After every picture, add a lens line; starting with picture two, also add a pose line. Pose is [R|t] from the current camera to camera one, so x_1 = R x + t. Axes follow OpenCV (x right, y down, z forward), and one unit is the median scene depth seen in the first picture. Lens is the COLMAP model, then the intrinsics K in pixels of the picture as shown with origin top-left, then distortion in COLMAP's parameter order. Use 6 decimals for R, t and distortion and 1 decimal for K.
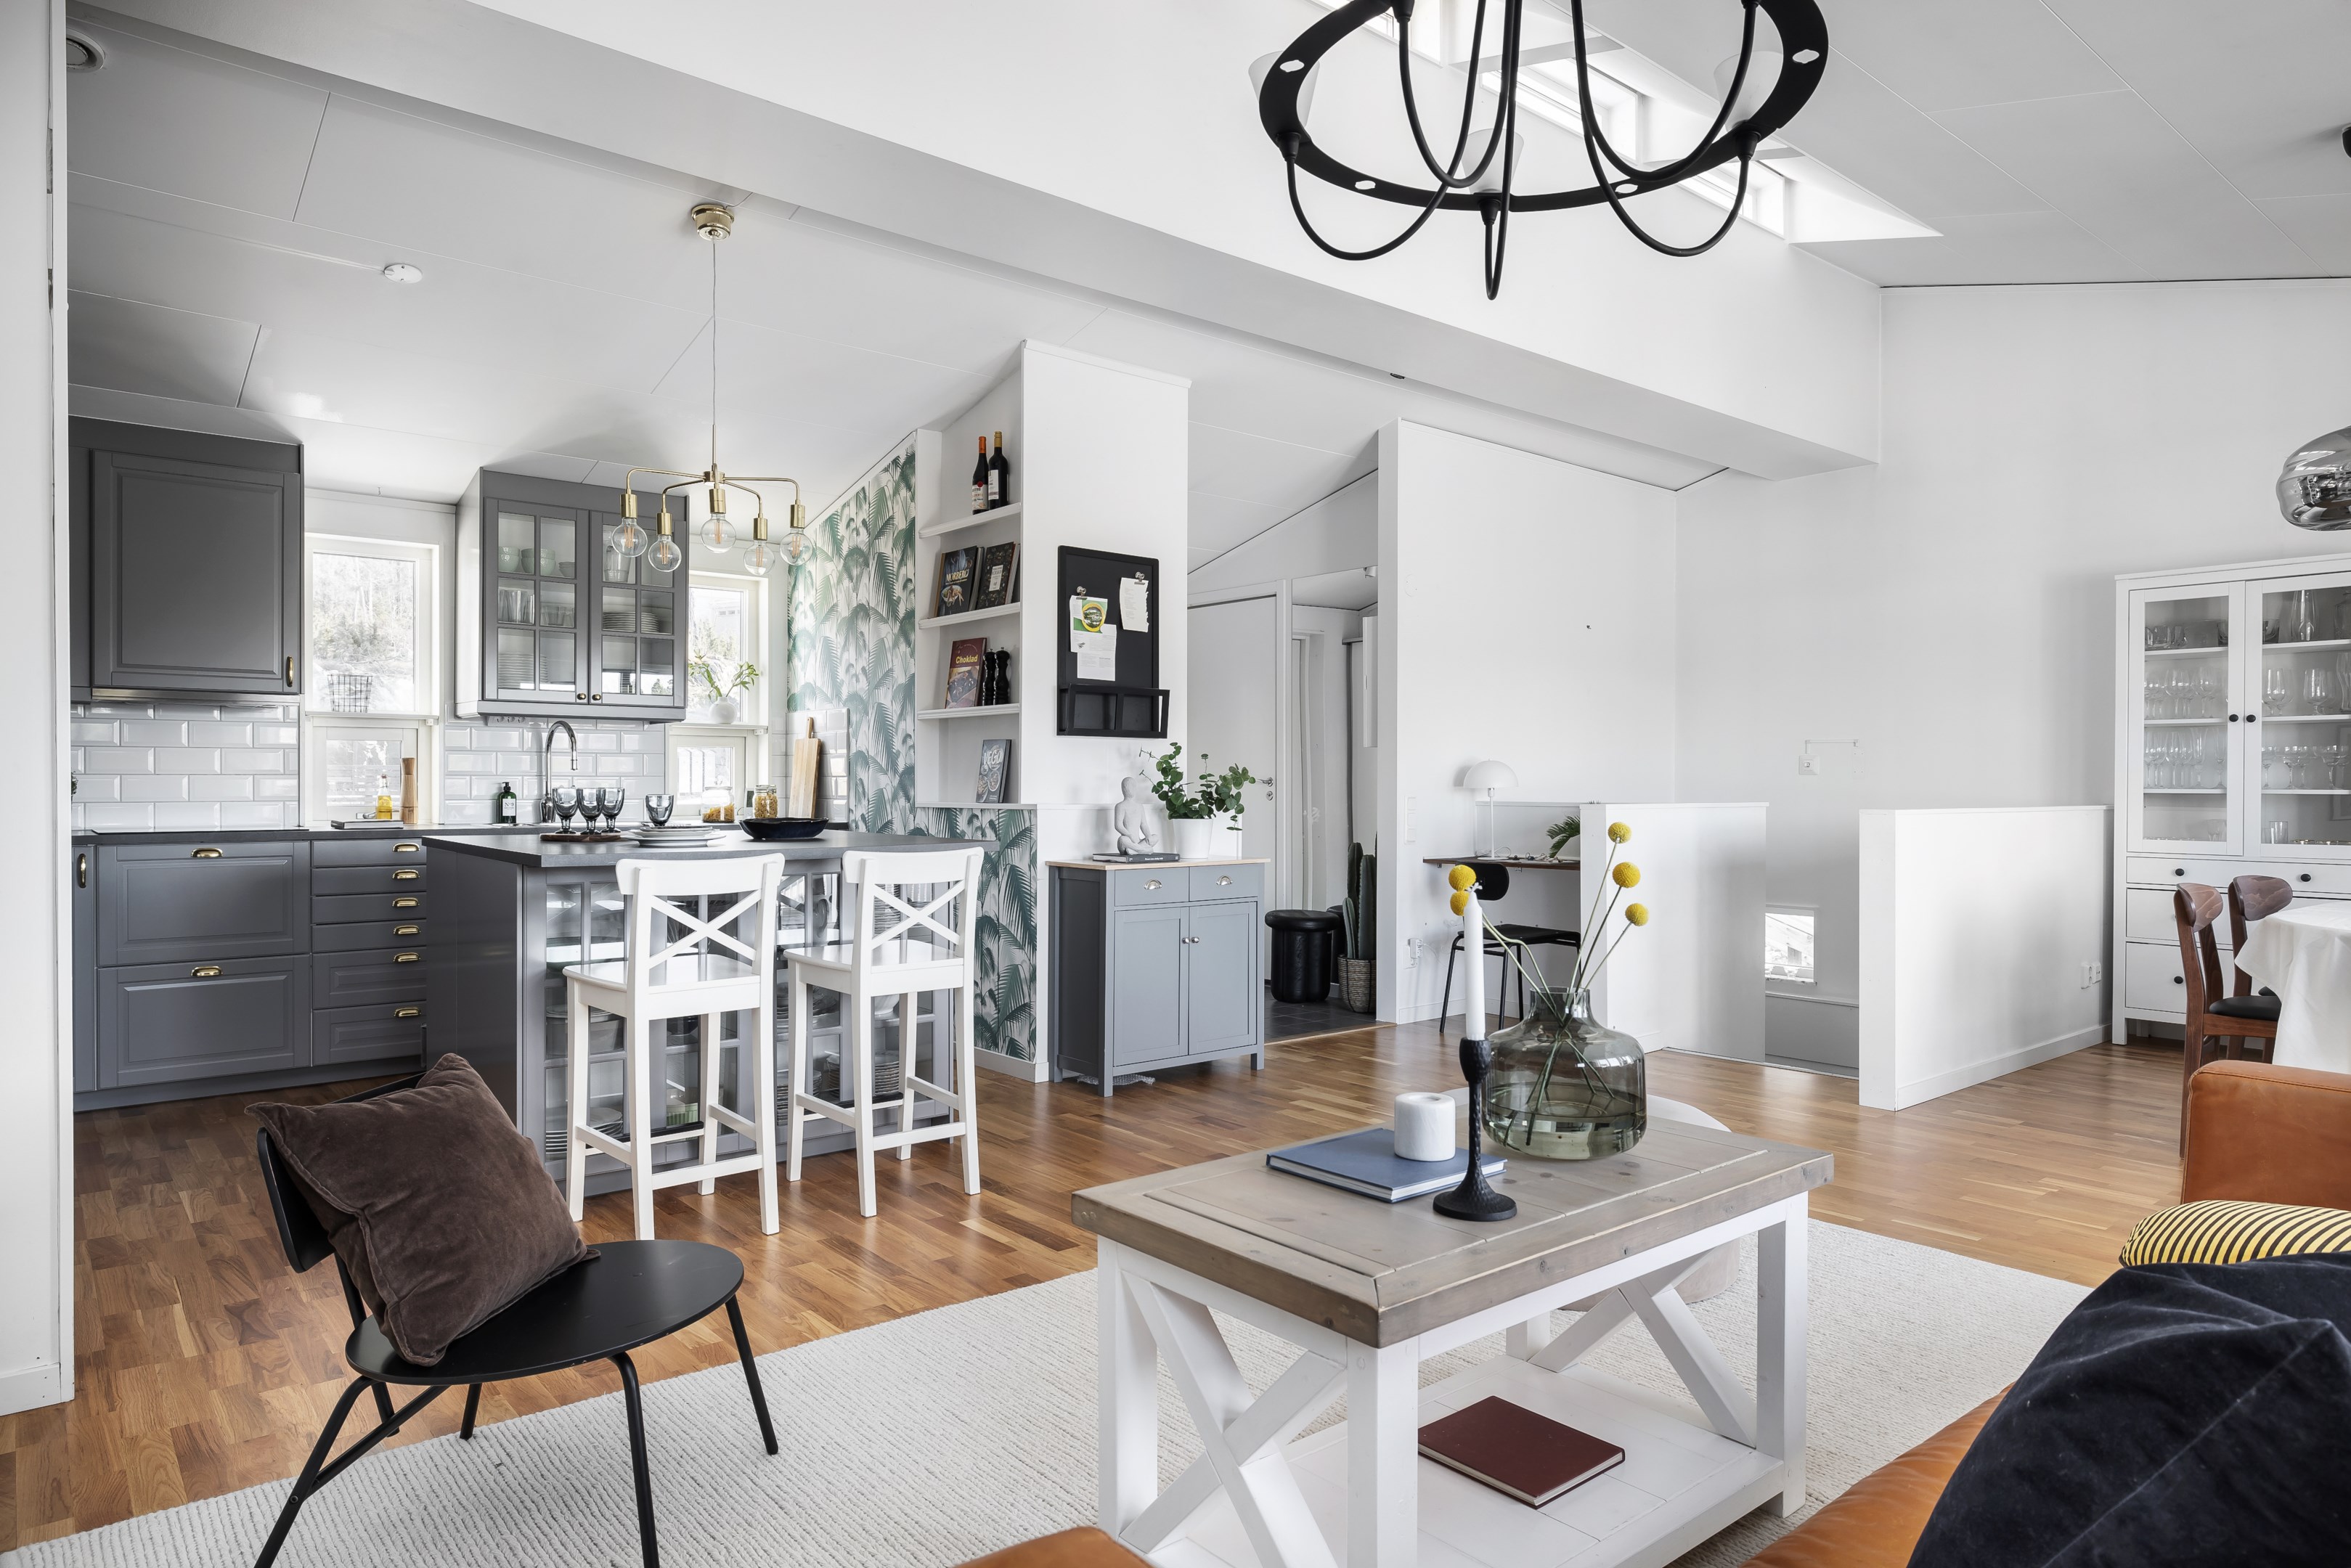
lens RADIAL K [[1435.6, 0, 1101.0], [0, 1435.6, 789.4], [0, 0, 1]] dist [0.015759, 0.003732]
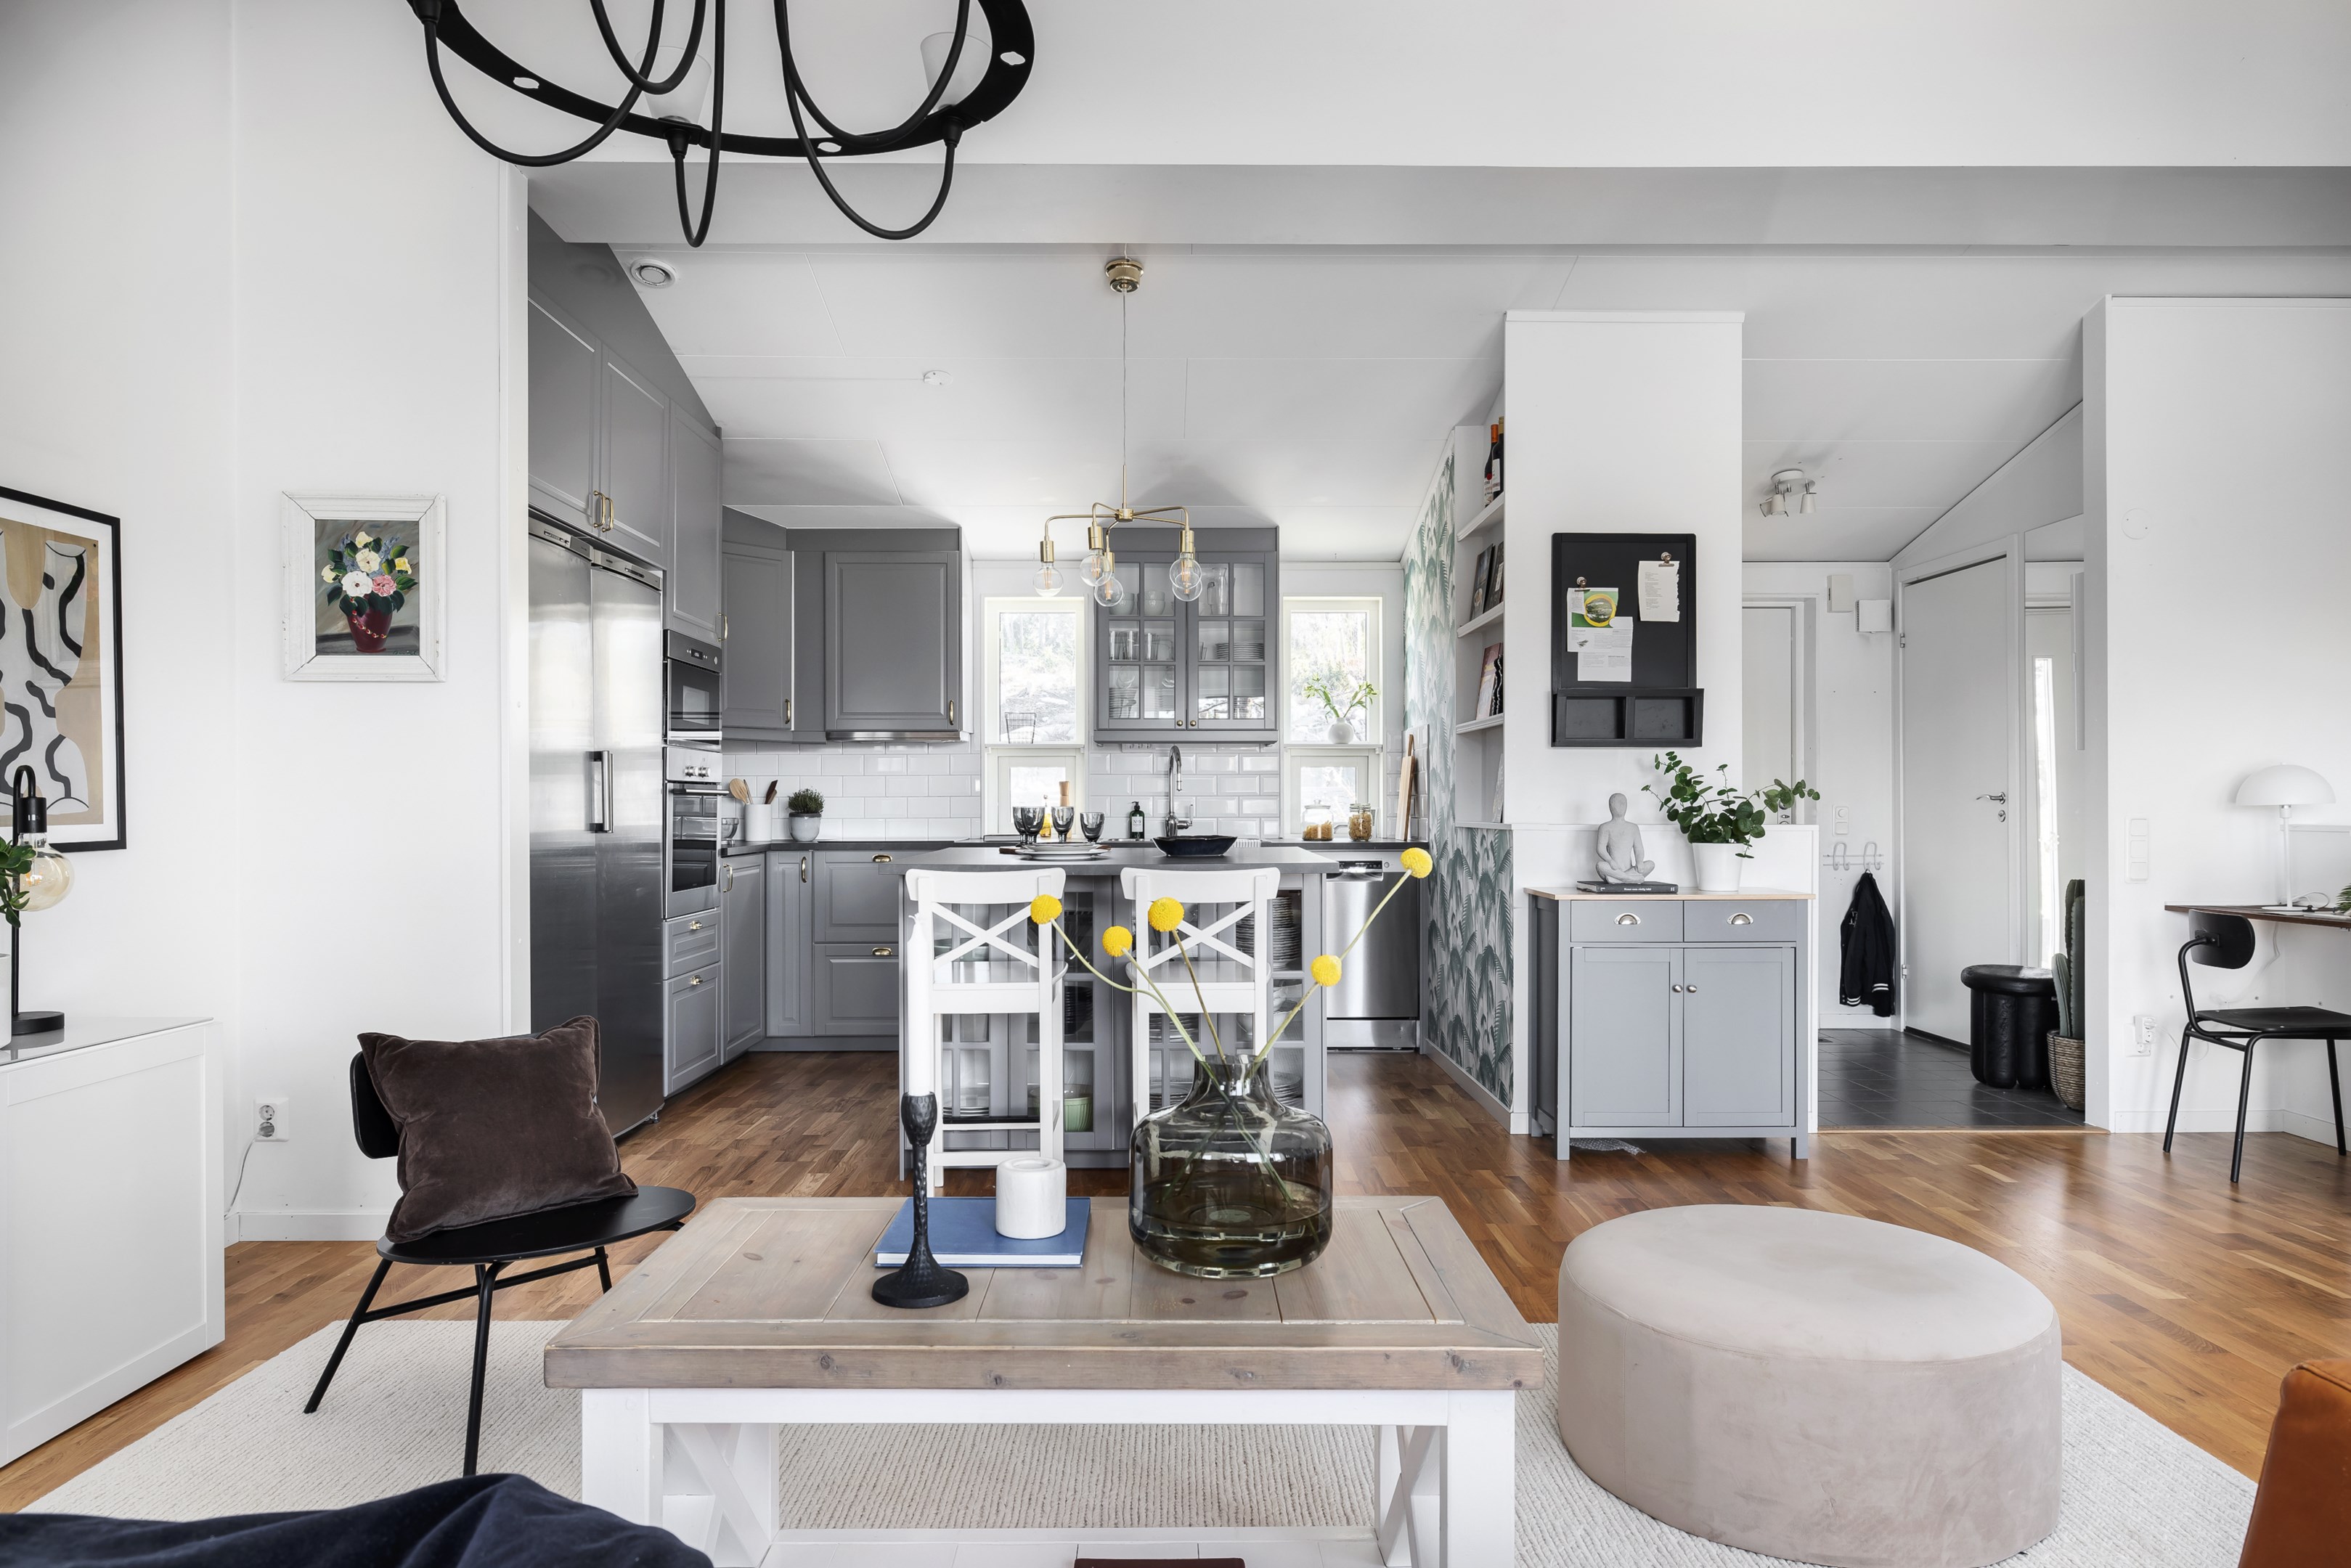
lens RADIAL K [[1435.6, 0, 1168.7], [0, 1435.6, 794.9], [0, 0, 1]] dist [0.015759, 0.003732]
pose [[0.780509, -0.006344, -0.625113, 0.333195], [0.000157, 0.999950, -0.009952, 0.000979], [0.625145, 0.007669, 0.780471, 0.152901]]
